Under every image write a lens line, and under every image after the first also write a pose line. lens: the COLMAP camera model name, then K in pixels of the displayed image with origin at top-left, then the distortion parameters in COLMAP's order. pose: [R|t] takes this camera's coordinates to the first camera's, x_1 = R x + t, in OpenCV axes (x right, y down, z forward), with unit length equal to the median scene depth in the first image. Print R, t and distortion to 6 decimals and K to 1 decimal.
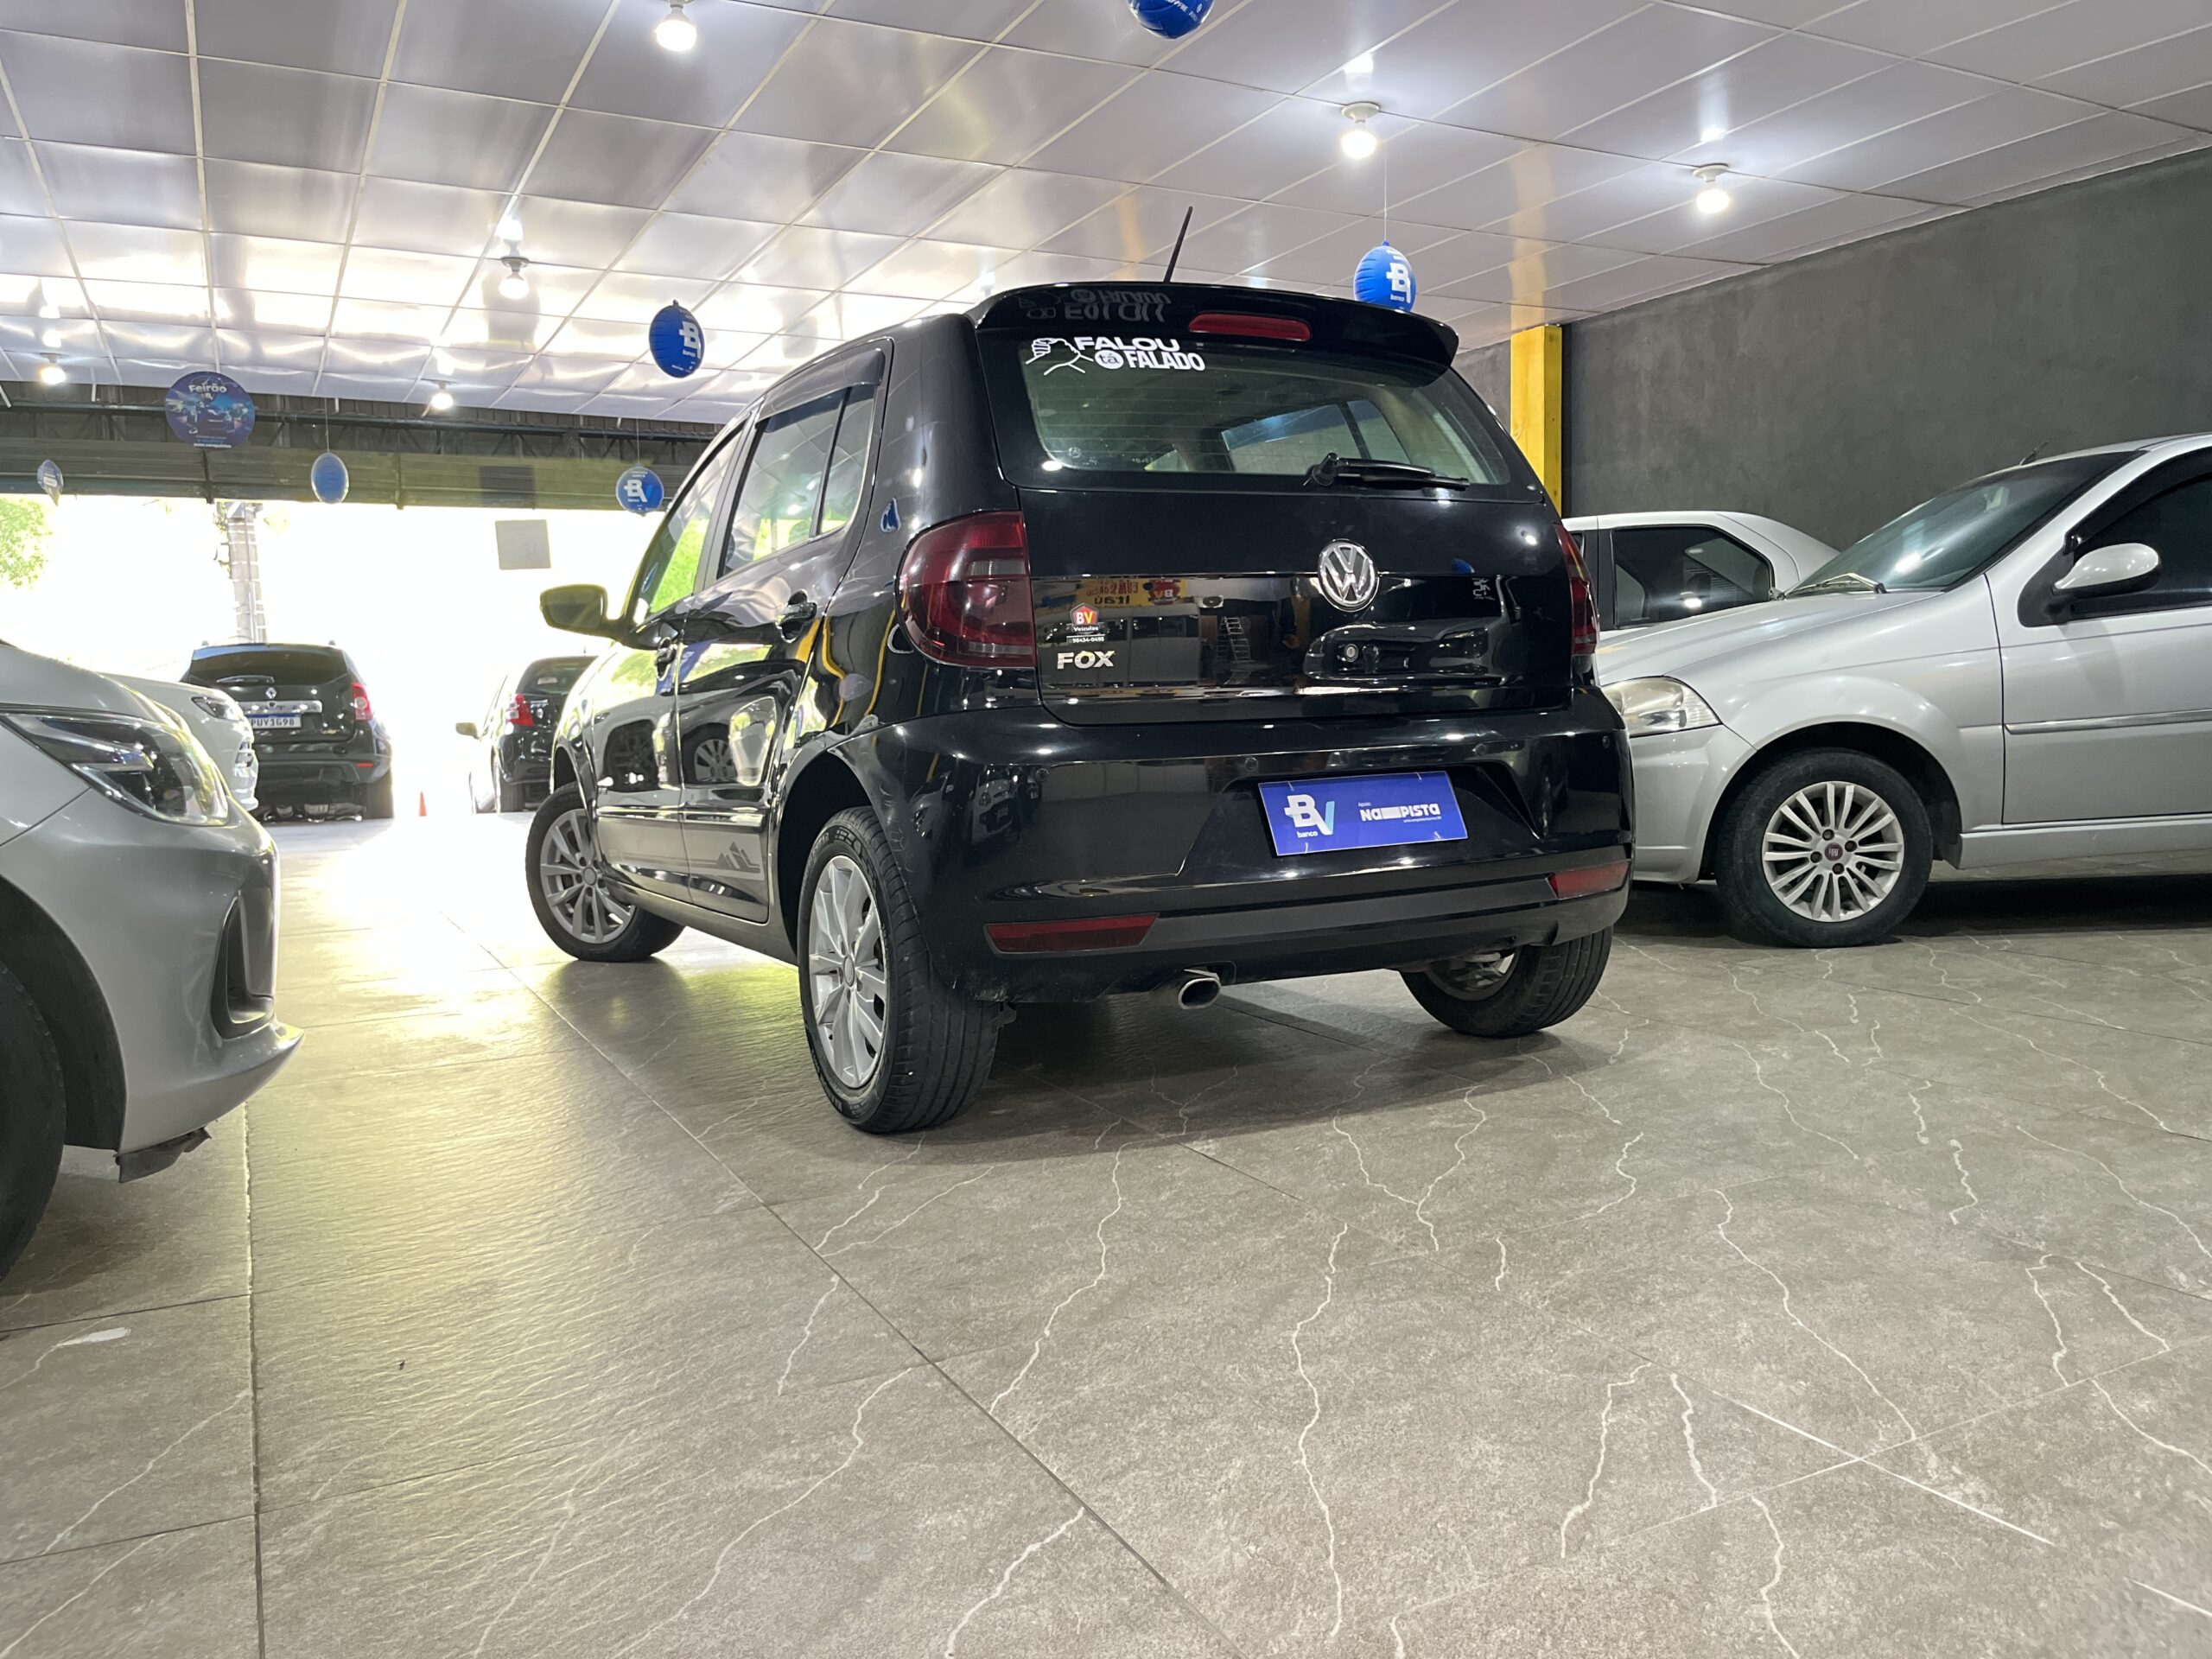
lens RADIAL K [[1695.8, 0, 1106.0], [0, 1695.8, 829.5], [0, 0, 1]] dist [0.013017, -0.006391]
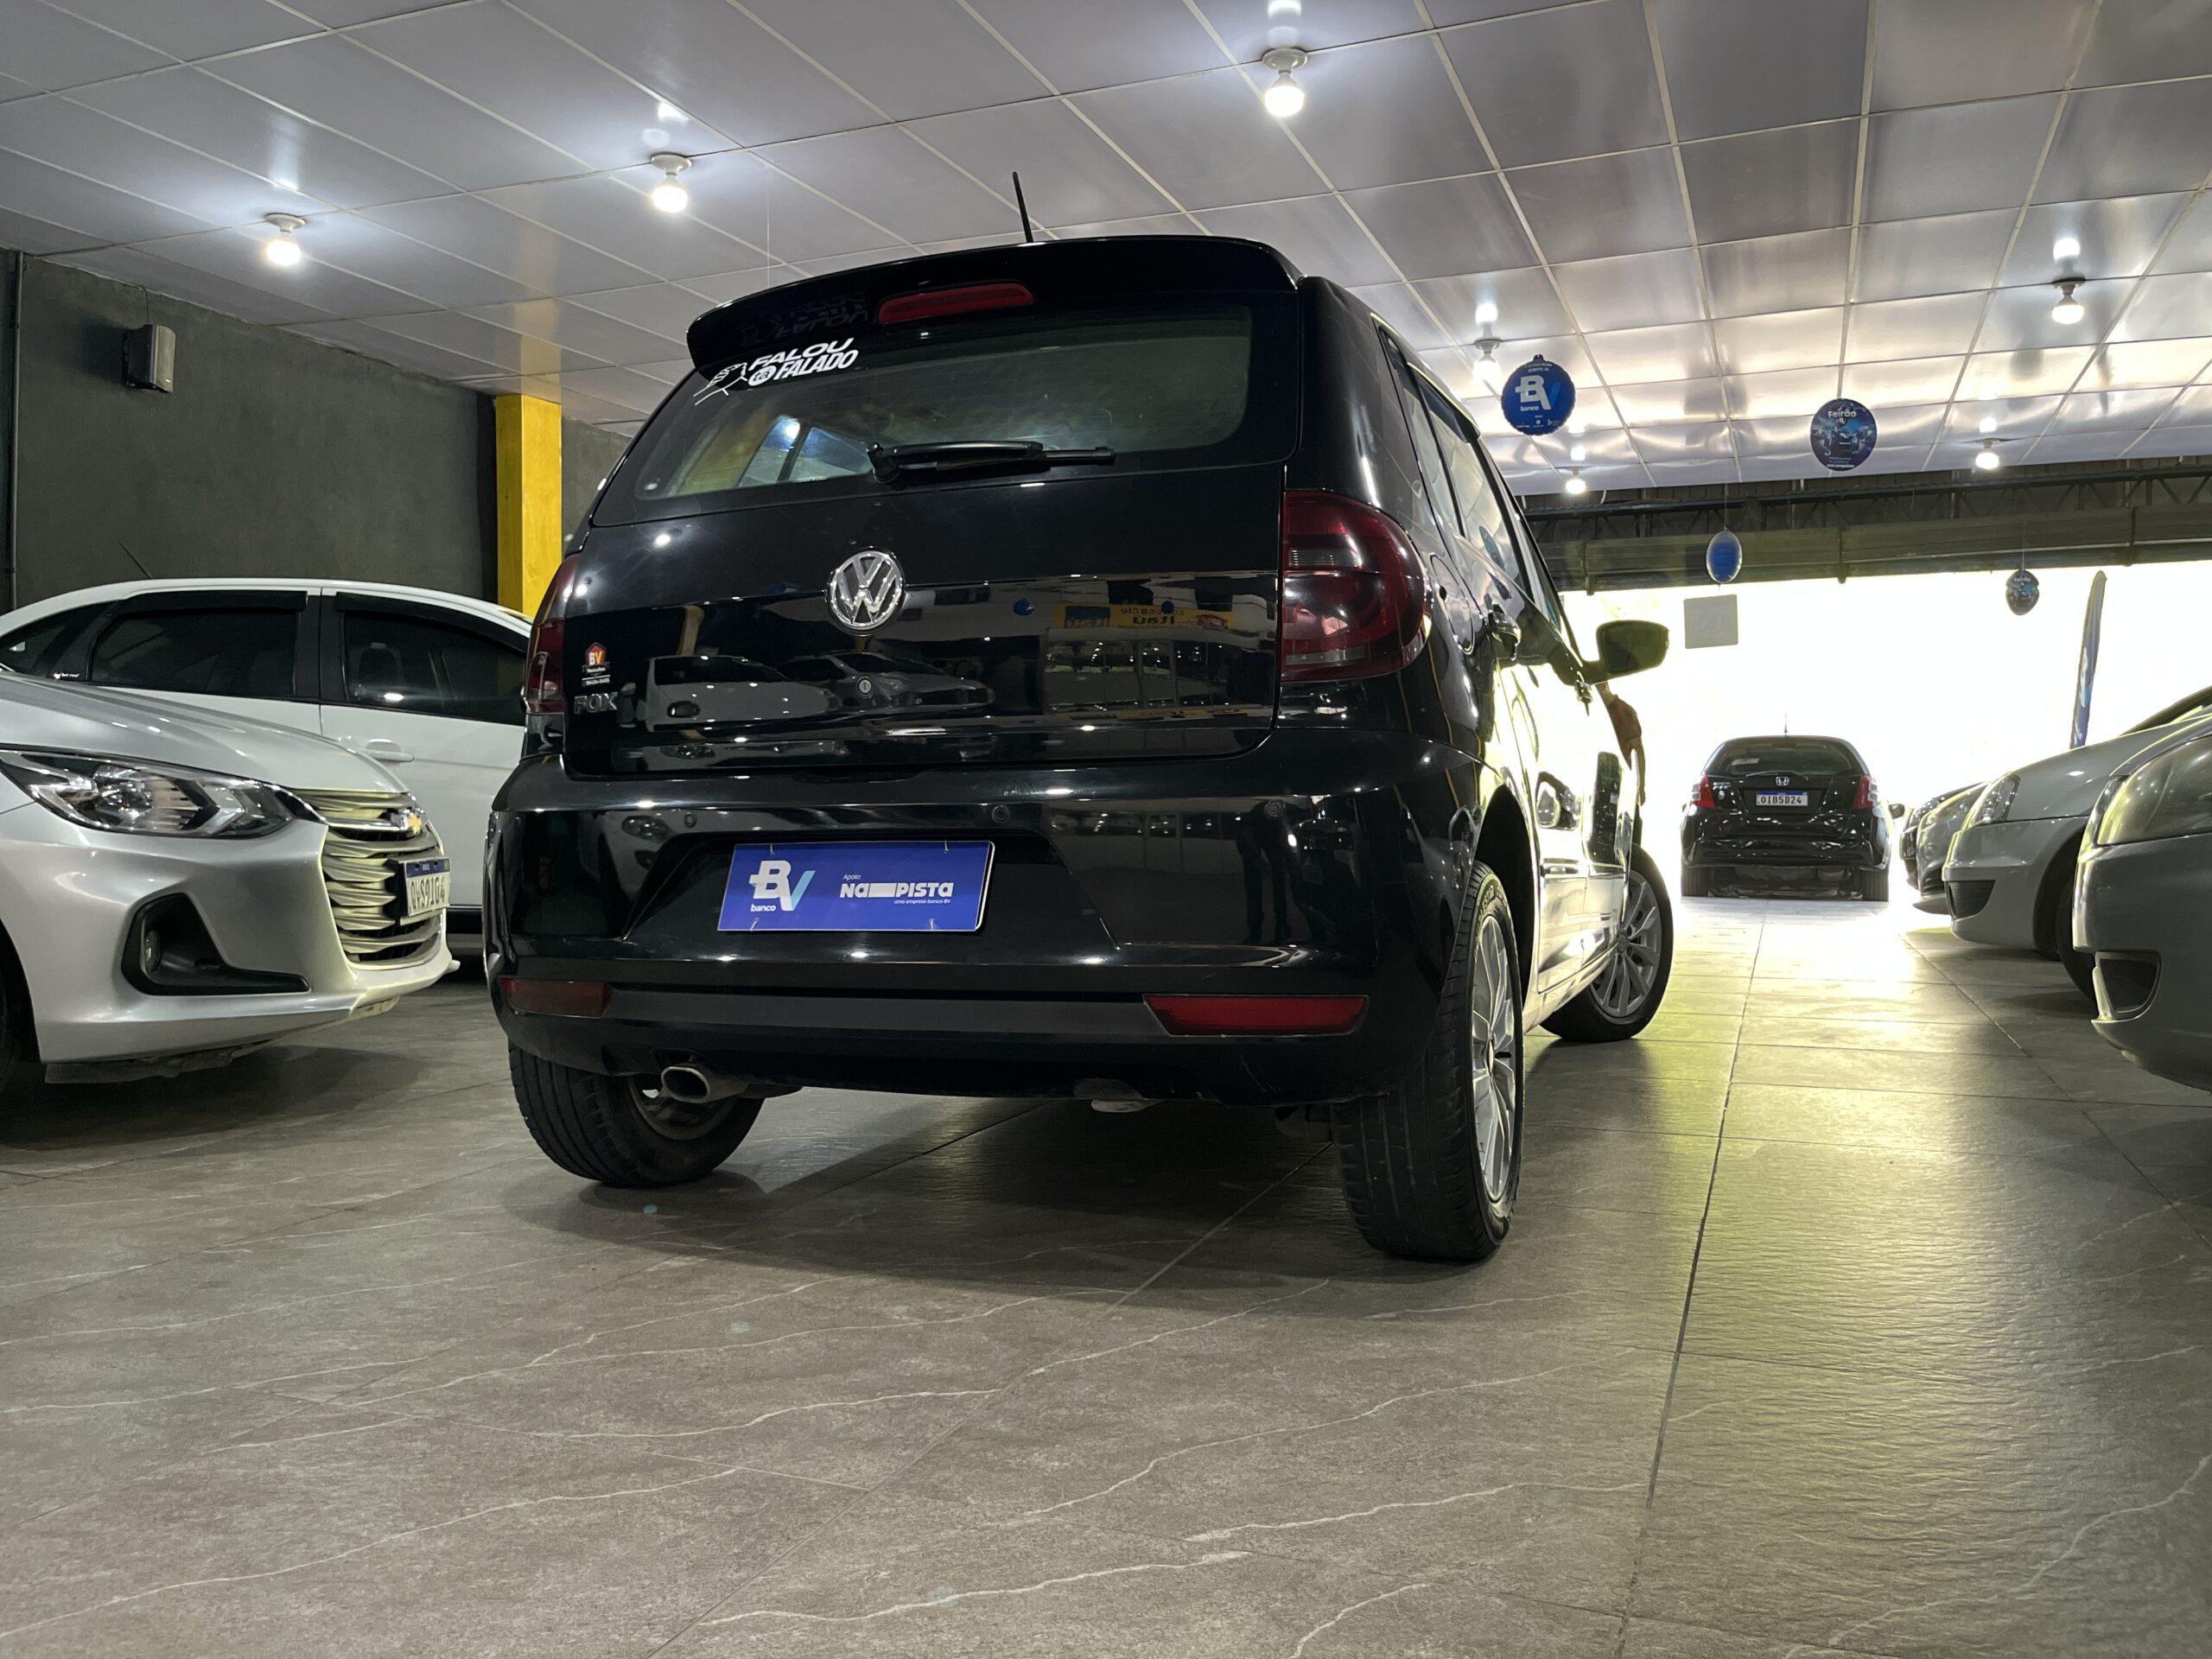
lens RADIAL K [[1680.3, 0, 1106.0], [0, 1680.3, 829.5], [0, 0, 1]] dist [0.072492, -0.112723]
pose [[0.656294, 0.033753, -0.753750, 0.815572], [-0.072898, 0.997162, -0.018820, -0.030971], [0.750975, 0.067298, 0.656892, 0.563150]]
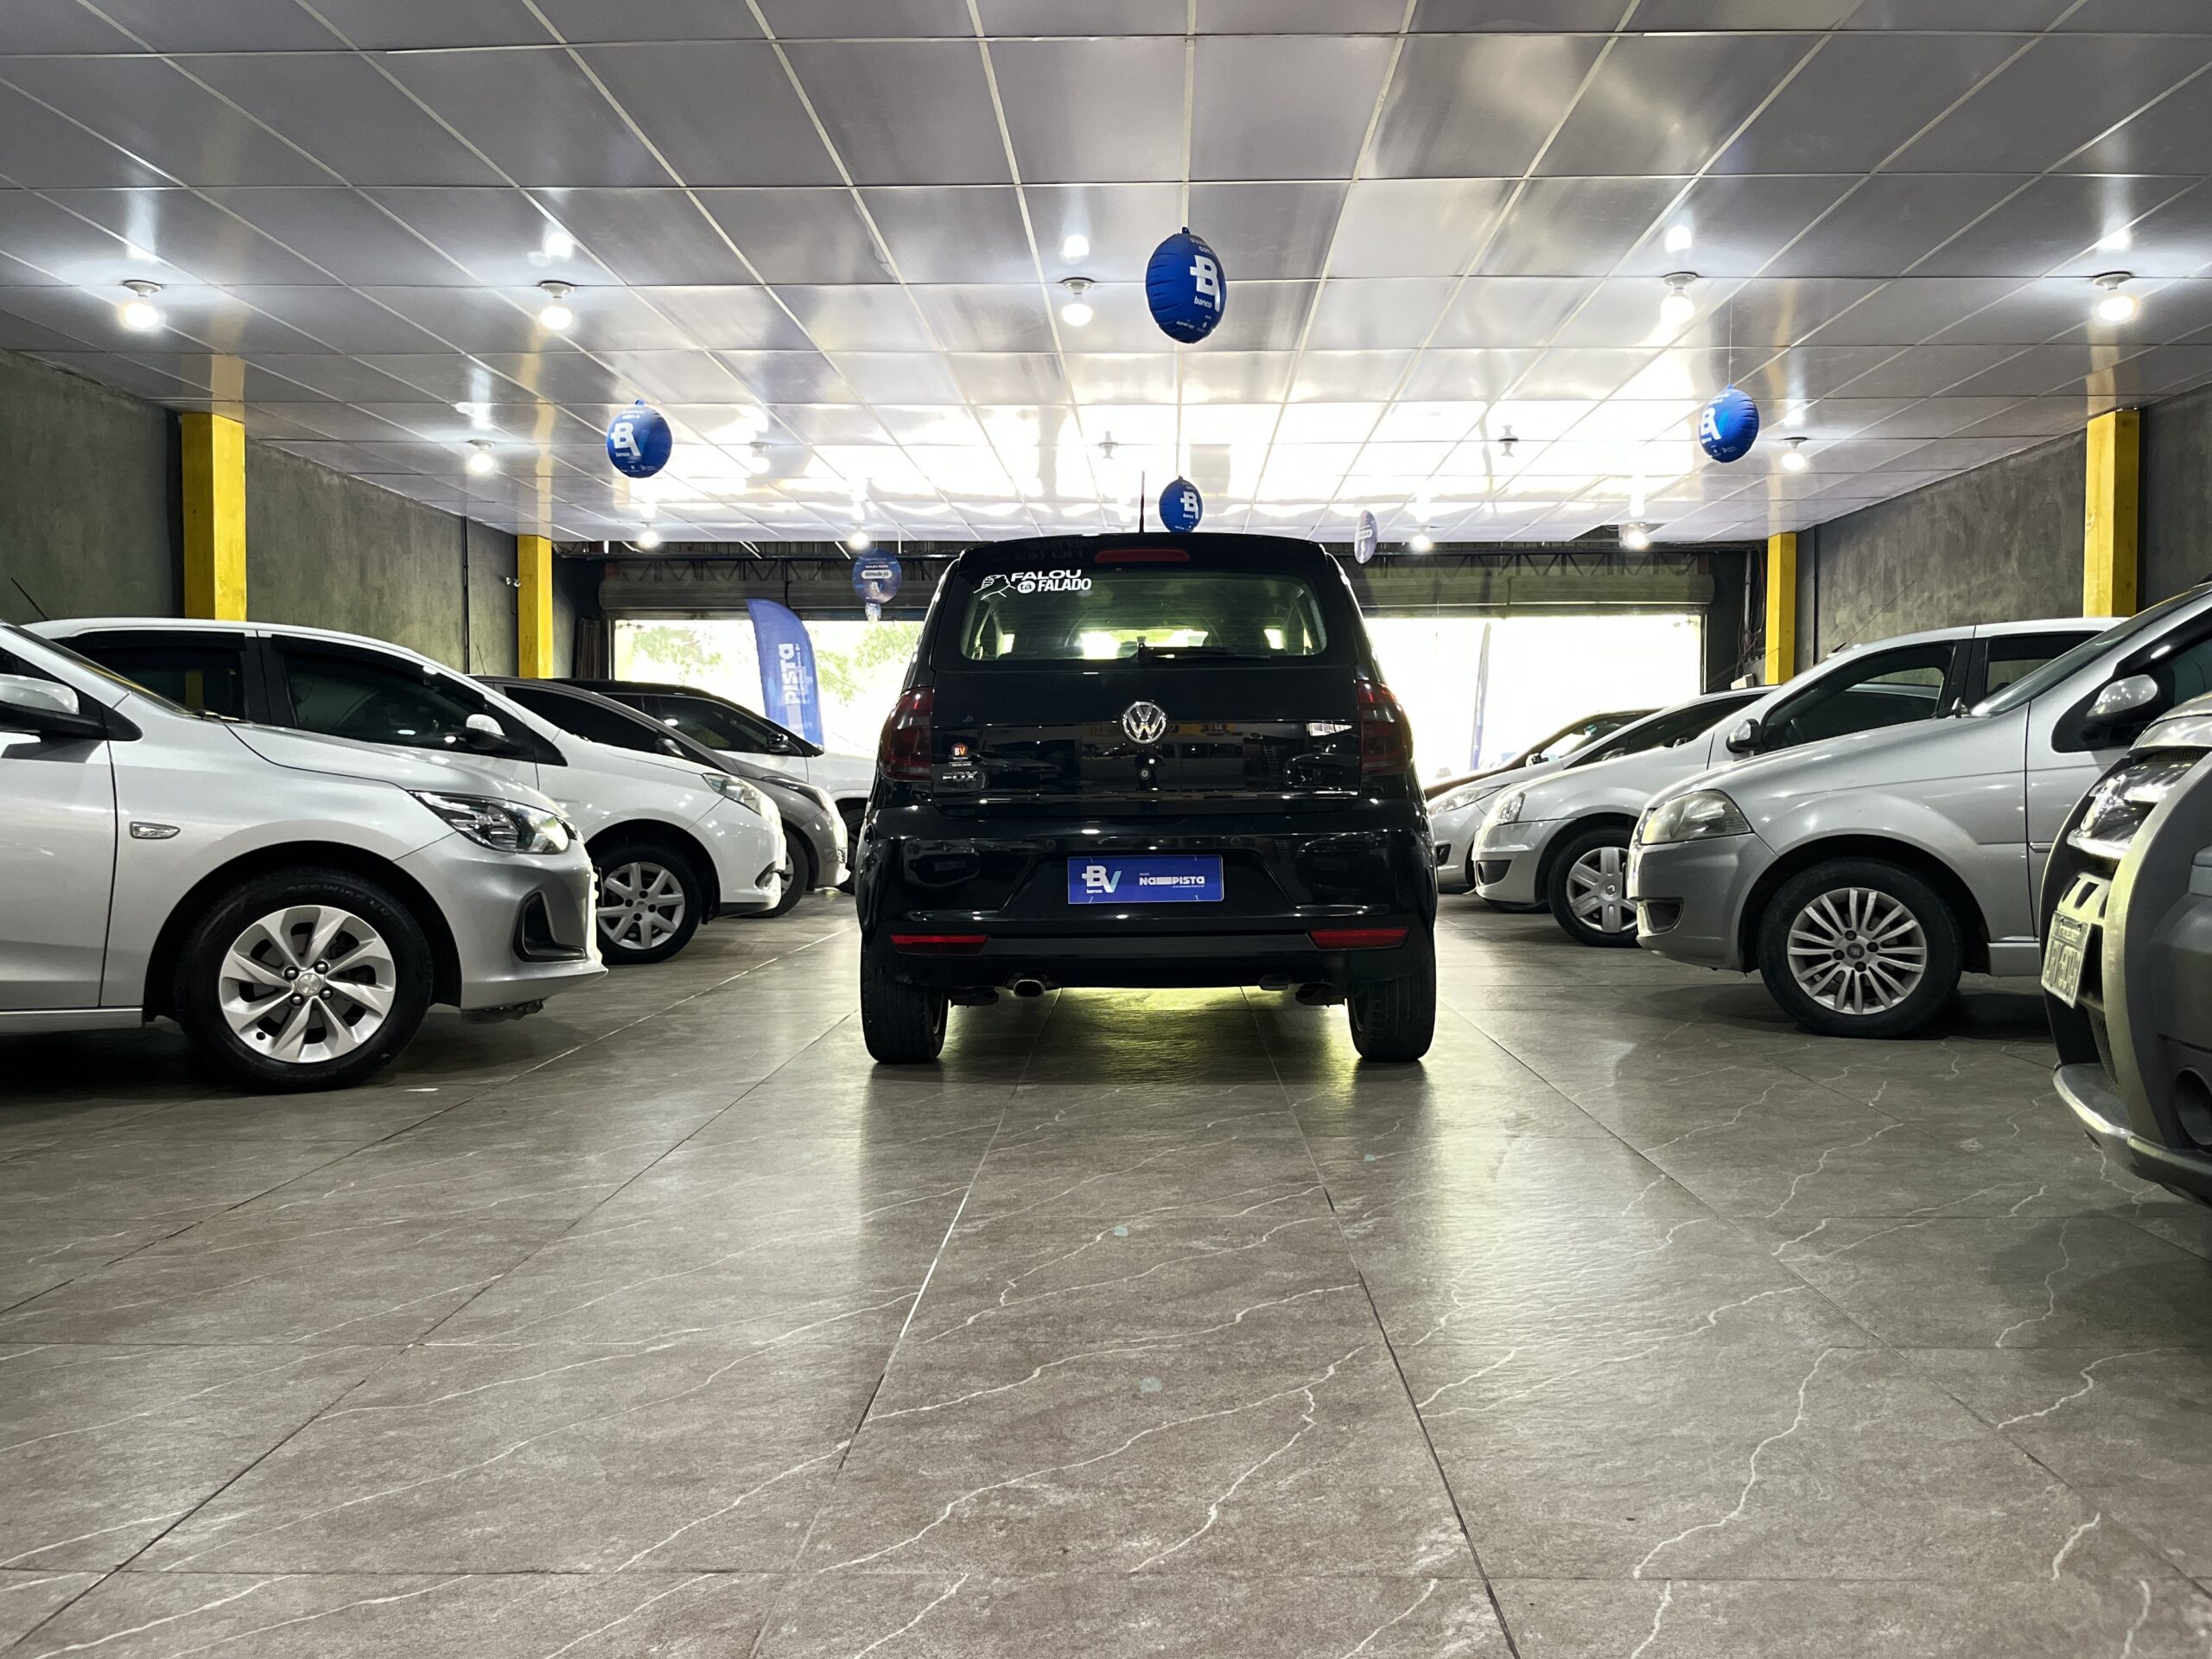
lens RADIAL K [[1680.3, 0, 1106.0], [0, 1680.3, 829.5], [0, 0, 1]] dist [0.072492, -0.112723]
pose [[0.876365, 0.034594, -0.480404, 0.832304], [-0.056424, 0.997923, -0.031069, -0.006431], [0.478332, 0.054334, 0.876497, -0.329908]]
